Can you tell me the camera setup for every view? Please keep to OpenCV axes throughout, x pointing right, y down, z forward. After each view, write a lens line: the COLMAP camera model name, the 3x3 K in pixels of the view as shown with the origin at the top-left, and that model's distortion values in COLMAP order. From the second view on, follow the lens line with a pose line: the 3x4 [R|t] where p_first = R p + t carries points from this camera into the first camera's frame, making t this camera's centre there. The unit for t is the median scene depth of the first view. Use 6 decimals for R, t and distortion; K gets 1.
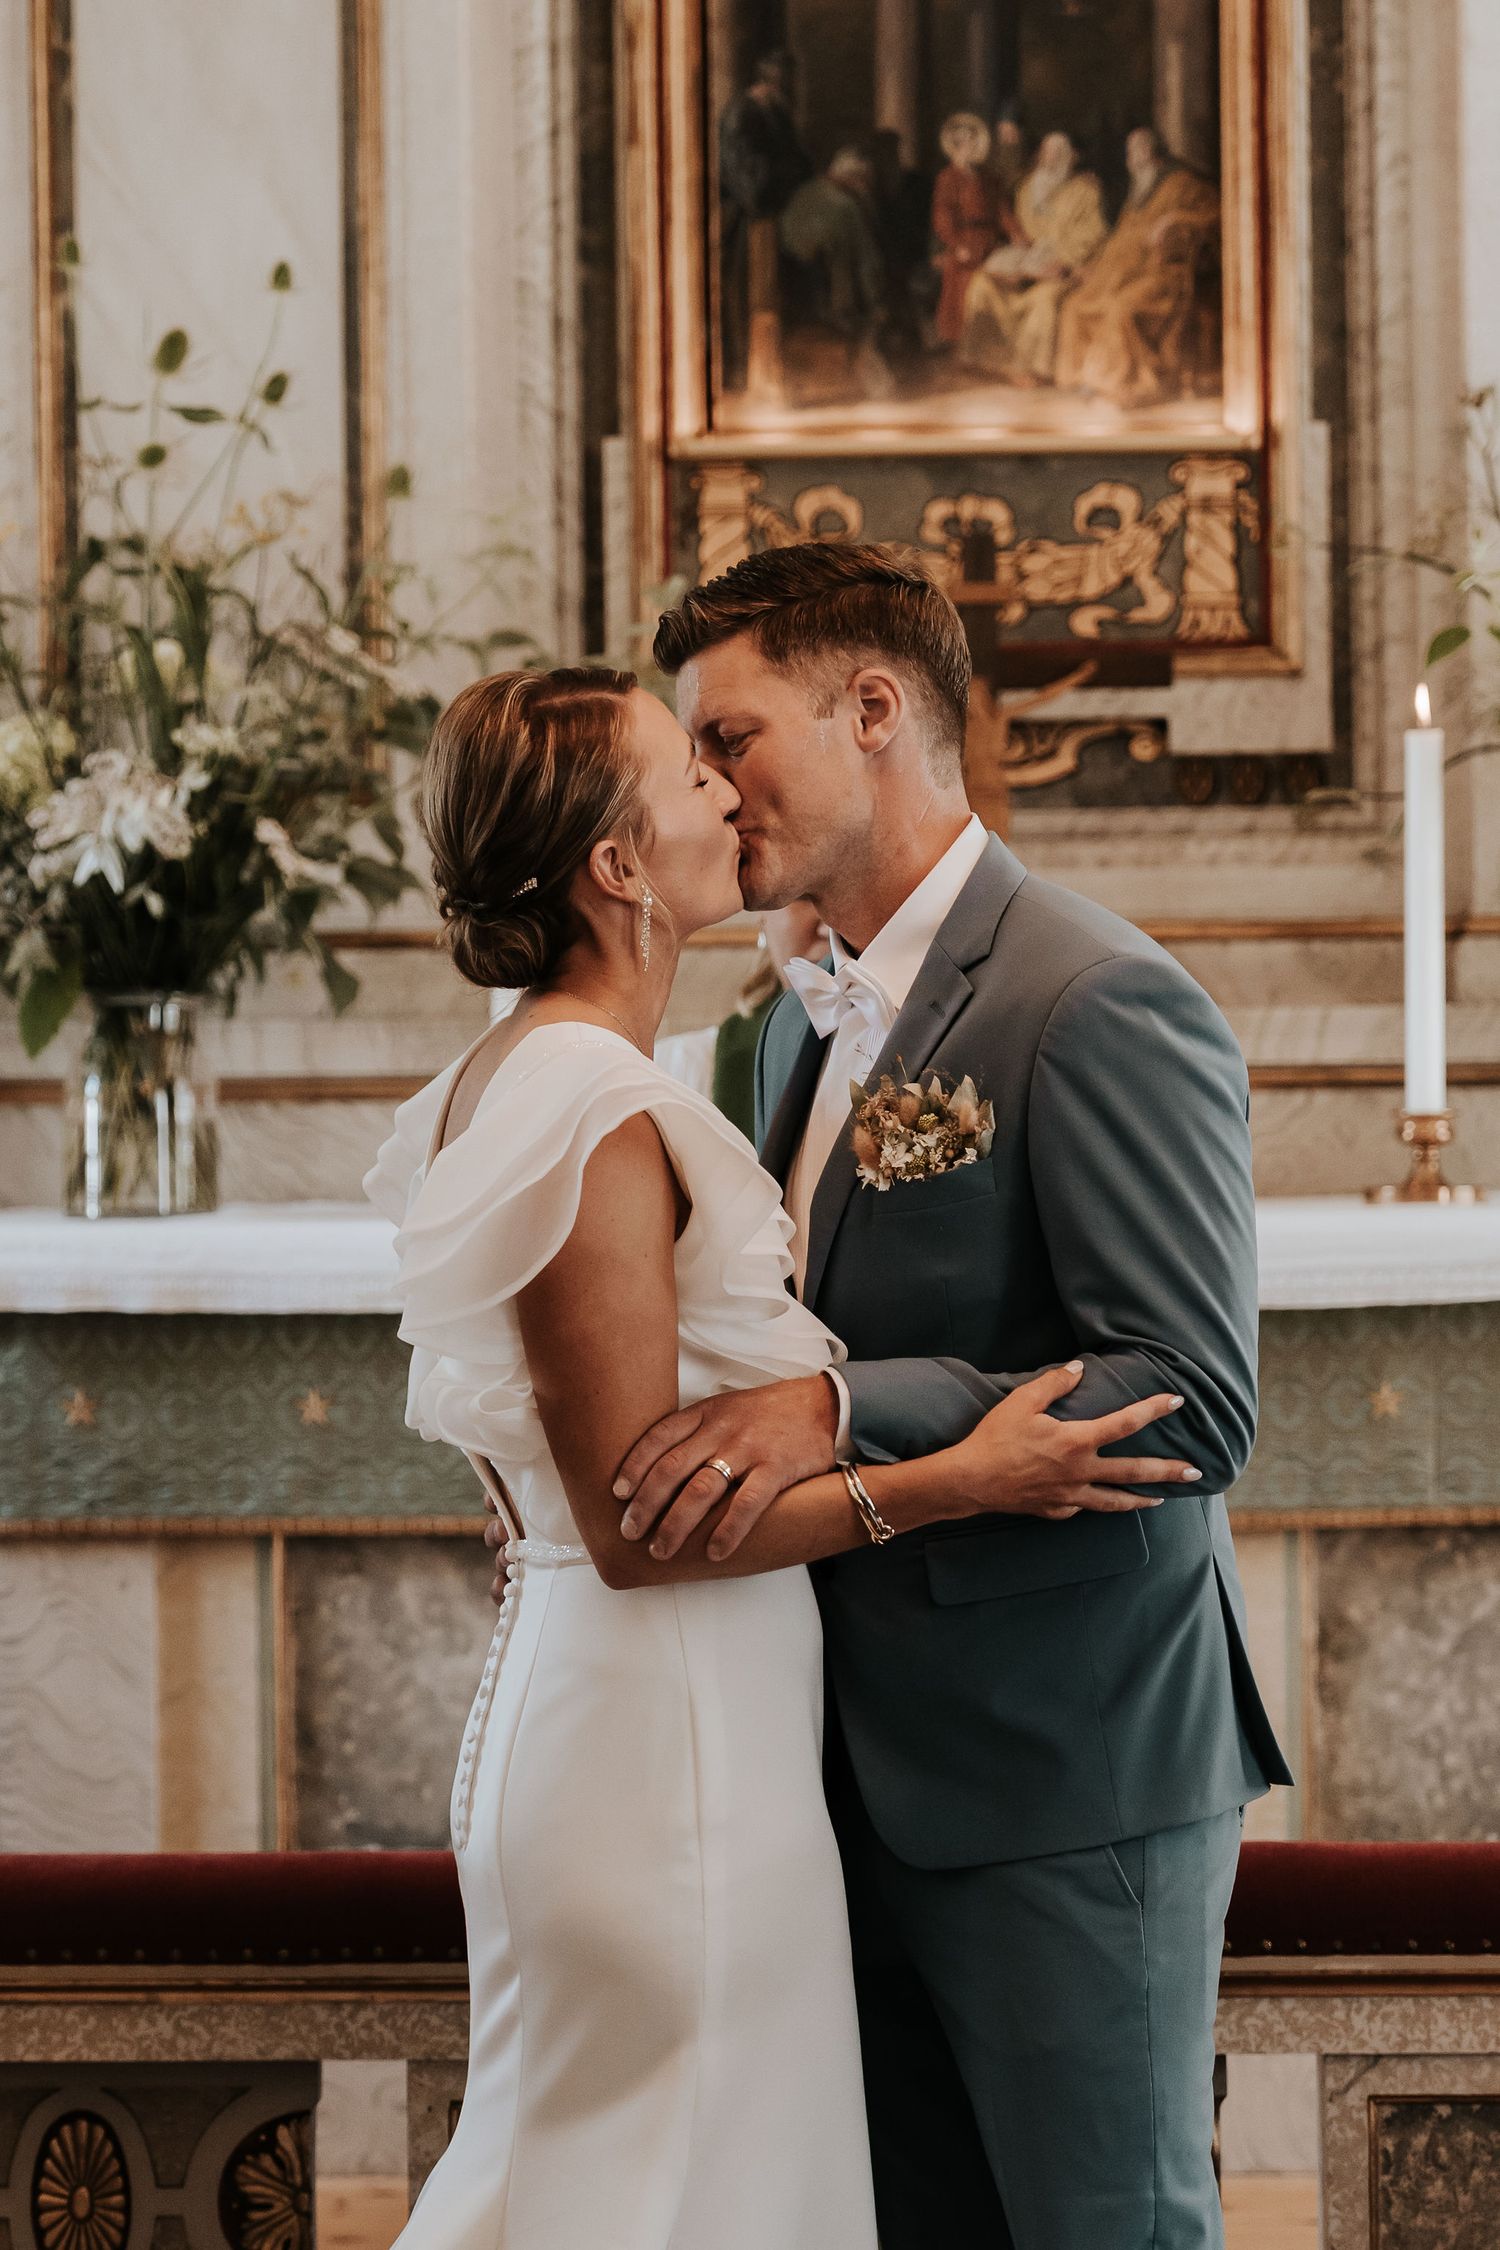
lens RADIAL K [[6216.4, 0, 817.9], [0, 6216.4, 1195.5], [0, 0, 1]] dist [0.085571, -0.682185]
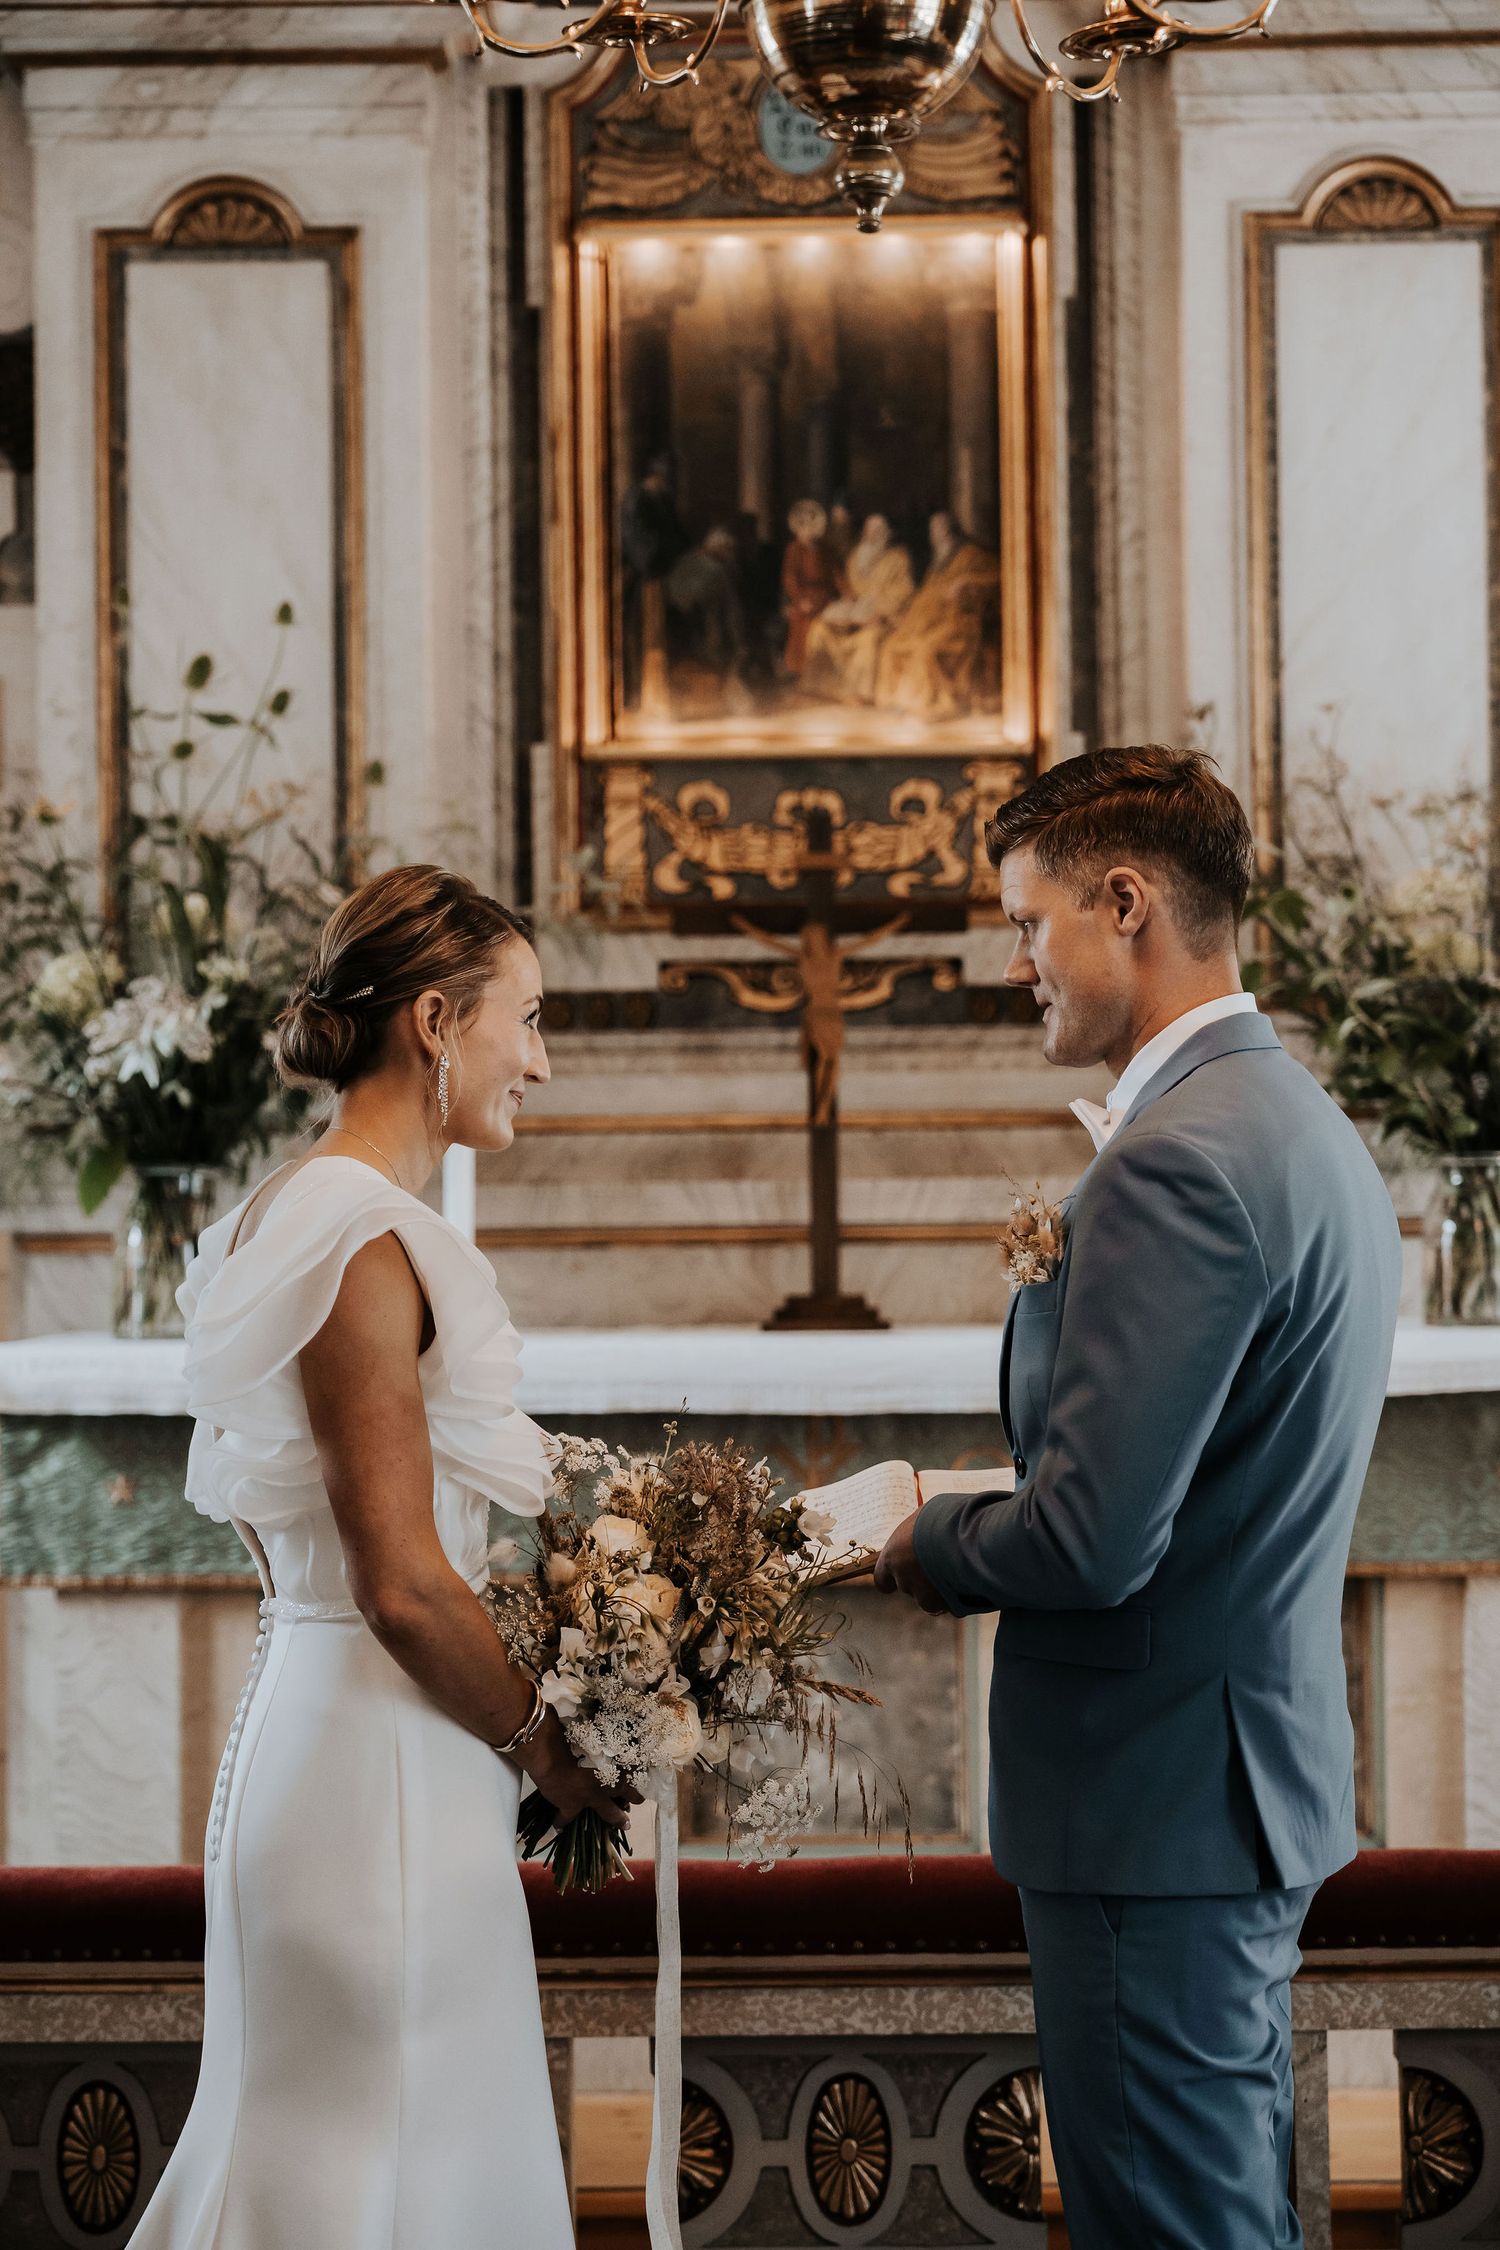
lens RADIAL K [[4287.8, 0, 750.0], [0, 4287.8, 1125.0], [0, 0, 1]] dist [0.031157, -0.092854]
pose [[0.999850, 0.000512, 0.017312, -0.004184], [0.000280, 0.998955, -0.045710, -0.000257], [-0.017318, 0.045708, 0.998805, 0.101914]]
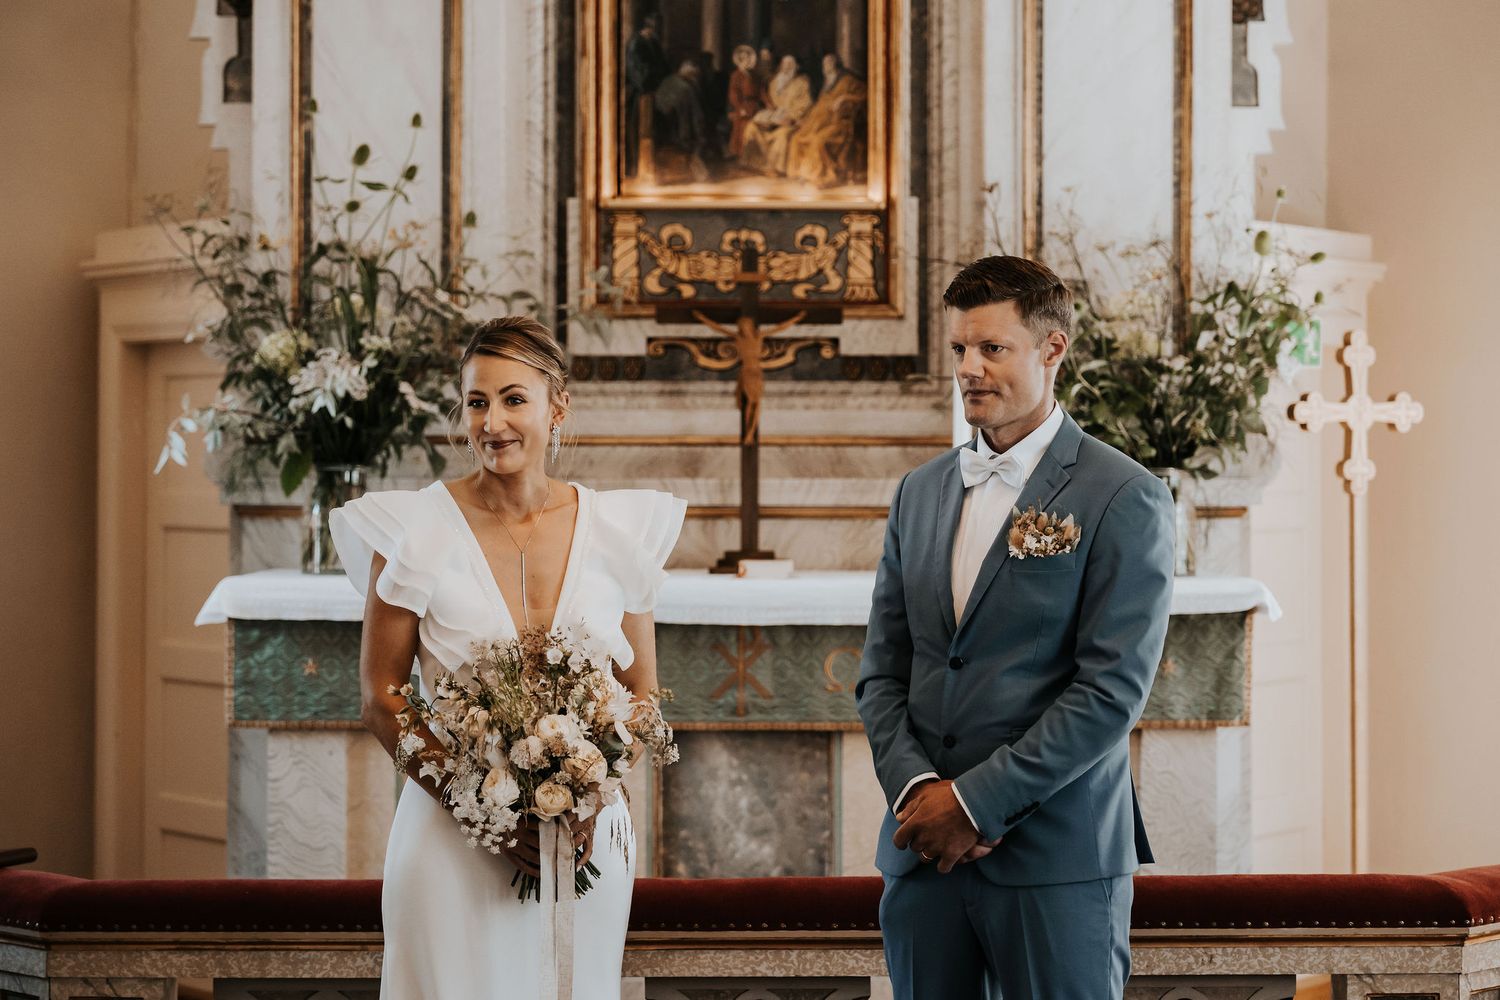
lens RADIAL K [[3200.5, 0, 830.9], [0, 3200.5, 497.8], [0, 0, 1]] dist [0.033954, -0.254164]
pose [[0.998039, 0.013341, 0.061153, -0.011105], [-0.012172, 0.999737, -0.019440, -0.002941], [-0.061396, 0.018657, 0.997939, -0.062548]]
